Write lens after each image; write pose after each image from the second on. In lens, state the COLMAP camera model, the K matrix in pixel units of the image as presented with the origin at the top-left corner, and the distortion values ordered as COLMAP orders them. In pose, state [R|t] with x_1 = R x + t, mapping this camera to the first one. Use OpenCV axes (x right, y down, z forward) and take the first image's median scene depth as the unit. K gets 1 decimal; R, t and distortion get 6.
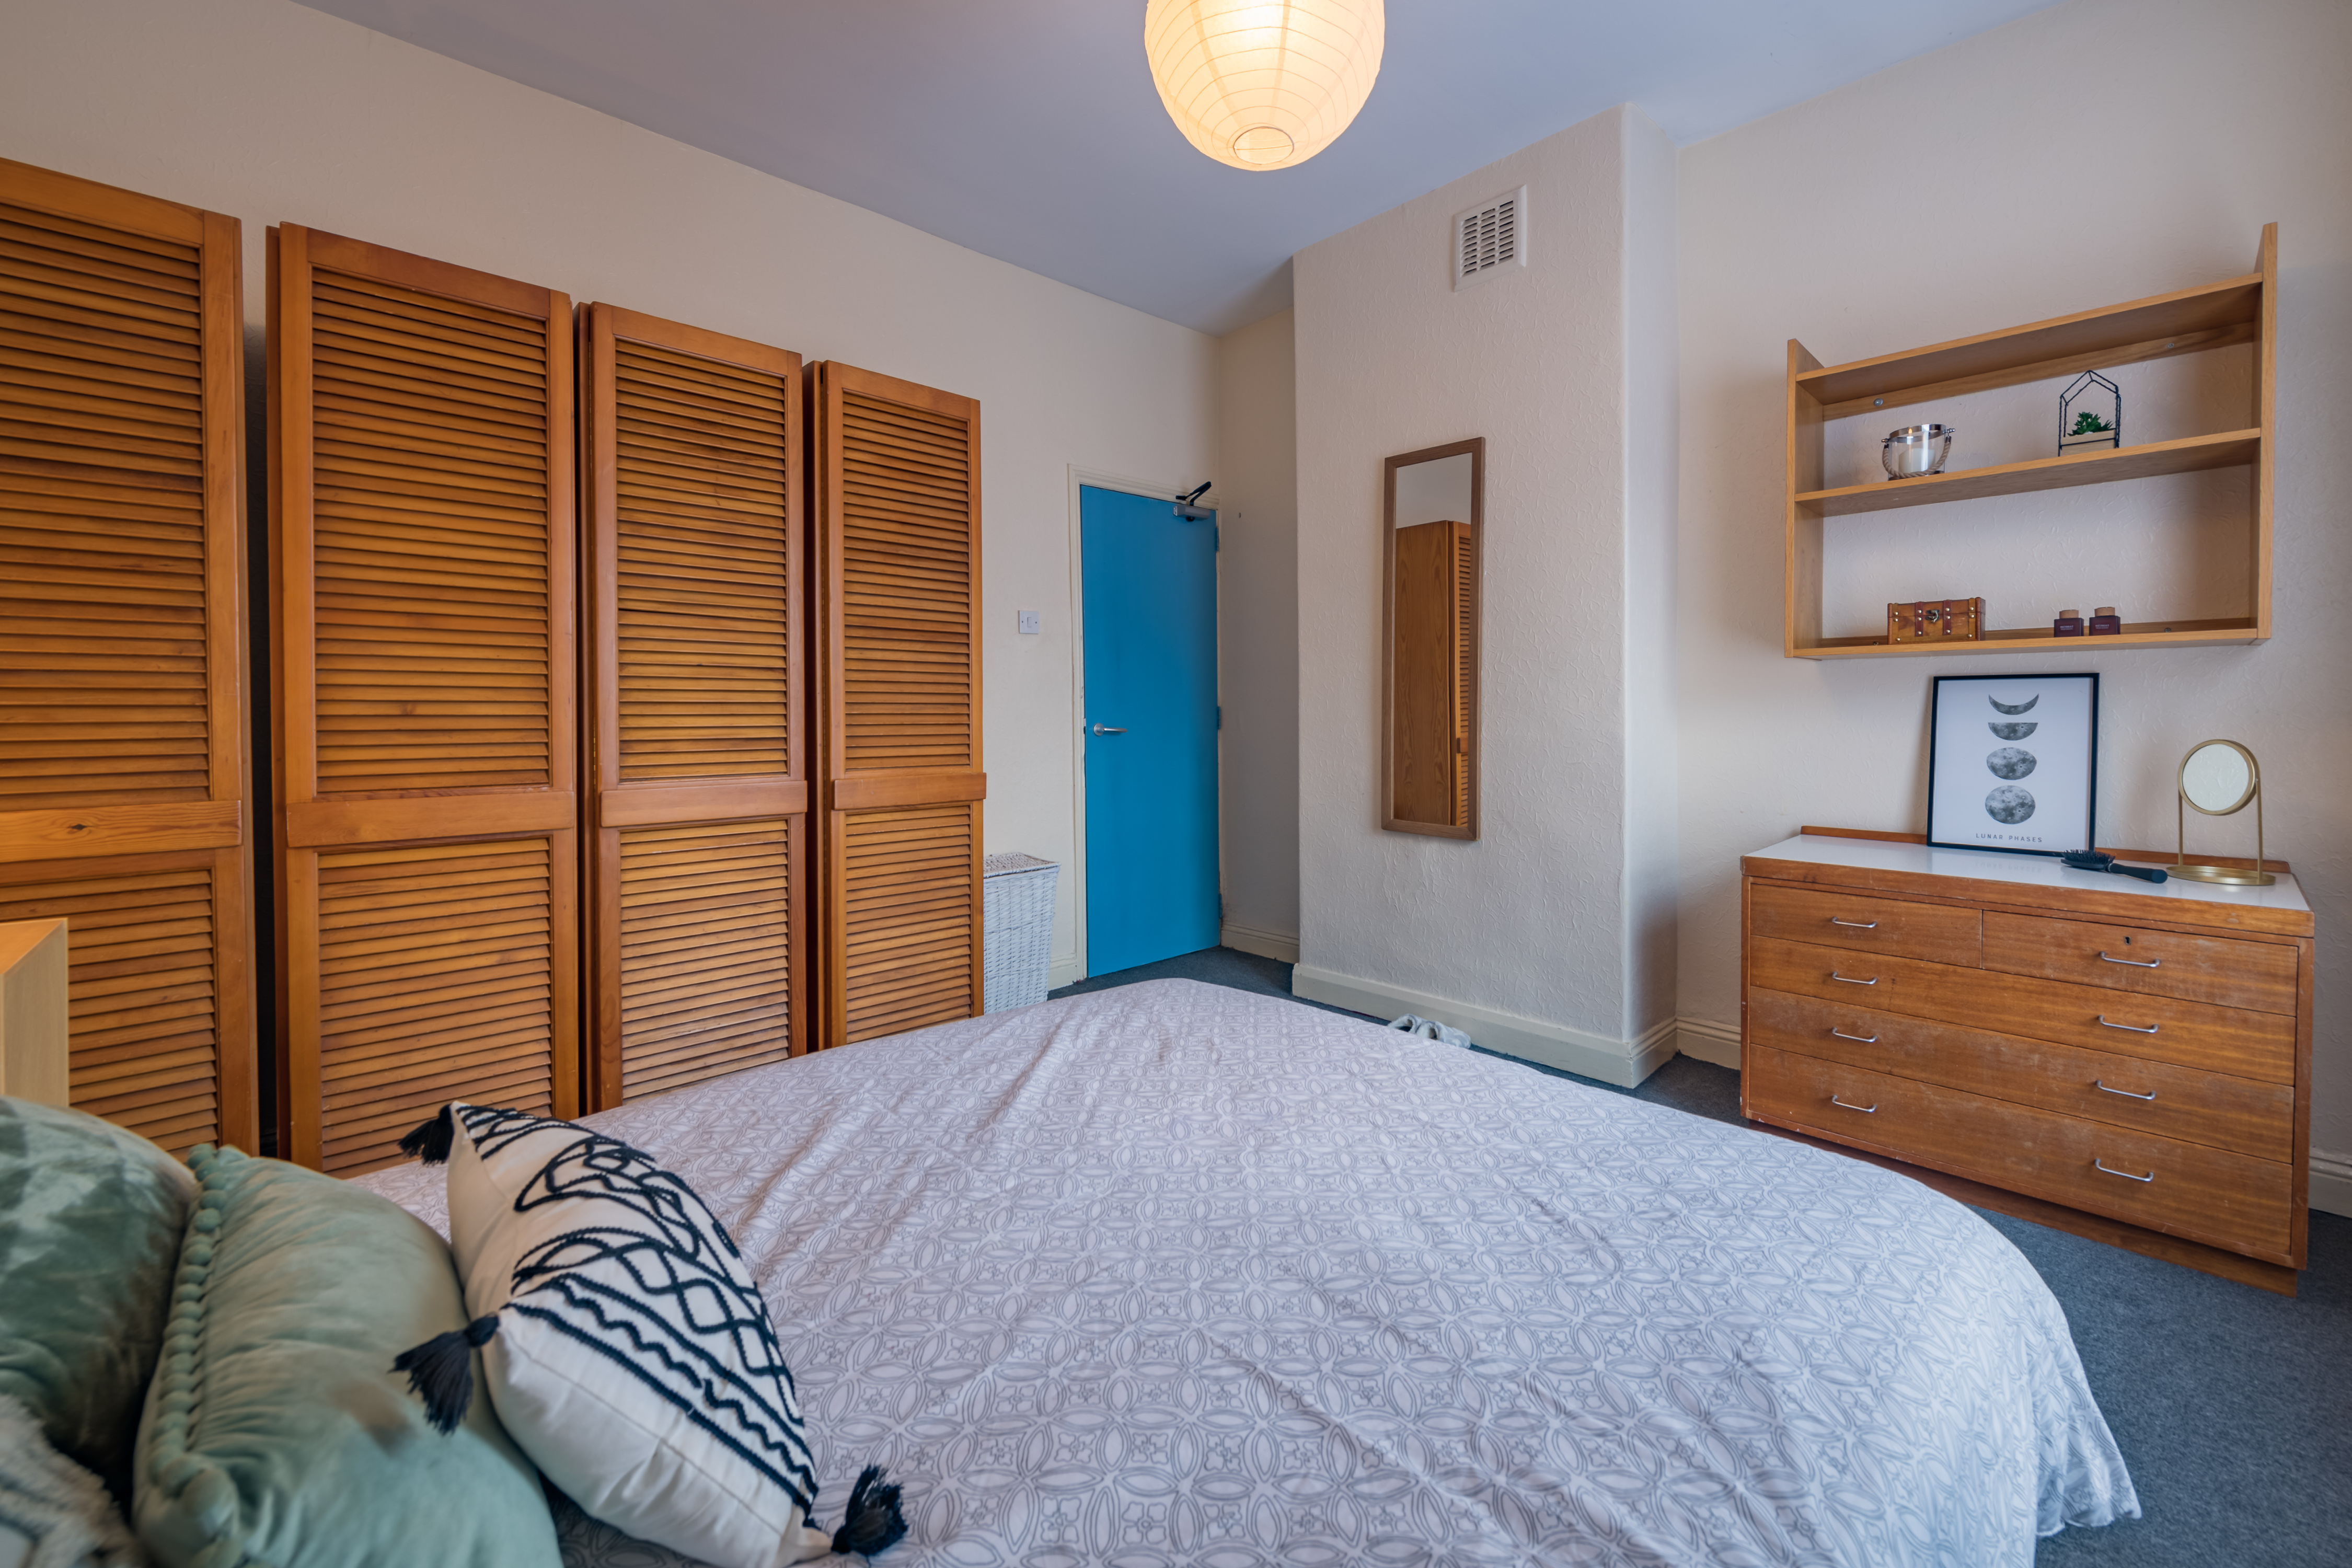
lens RADIAL K [[966.5, 0, 1177.4], [0, 966.5, 722.0], [0, 0, 1]] dist [0.001236, -0.000063]
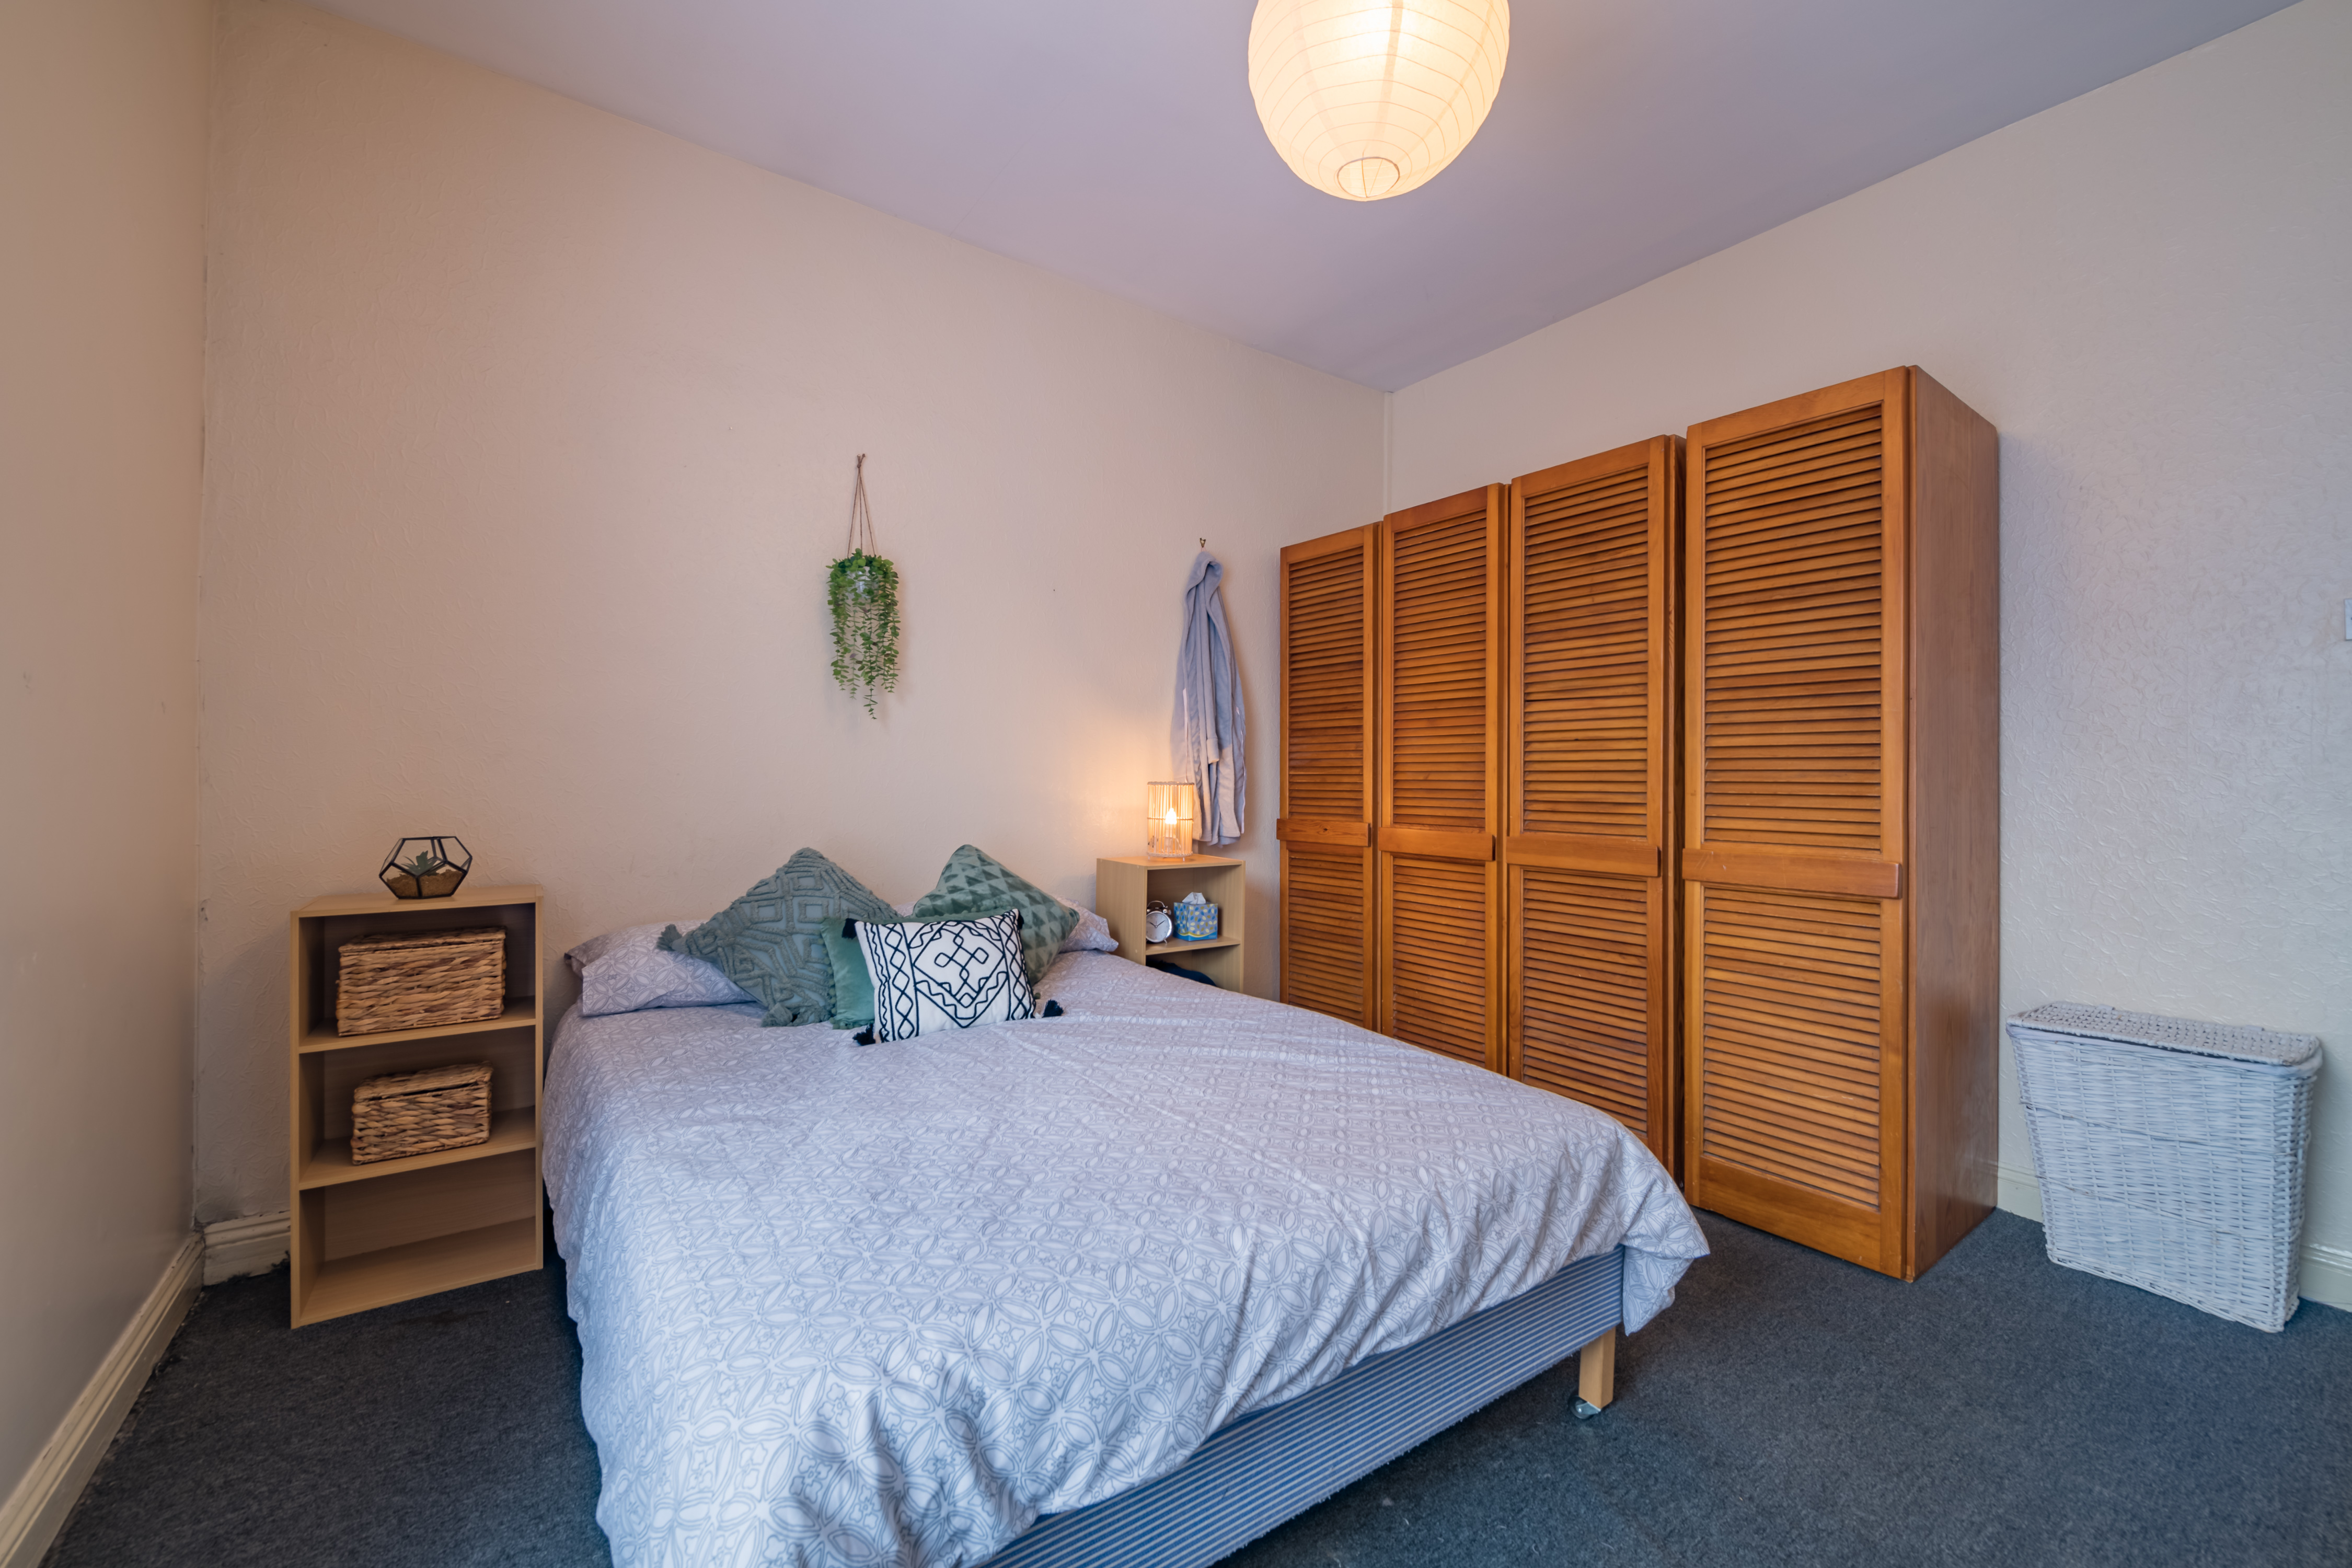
lens RADIAL K [[966.5, 0, 1177.4], [0, 966.5, 722.0], [0, 0, 1]] dist [0.001236, -0.000063]
pose [[-0.143854, -0.051336, -0.988267, 0.873876], [-0.009624, 0.998679, -0.050476, -0.017322], [0.989552, 0.002250, -0.144158, 0.787377]]
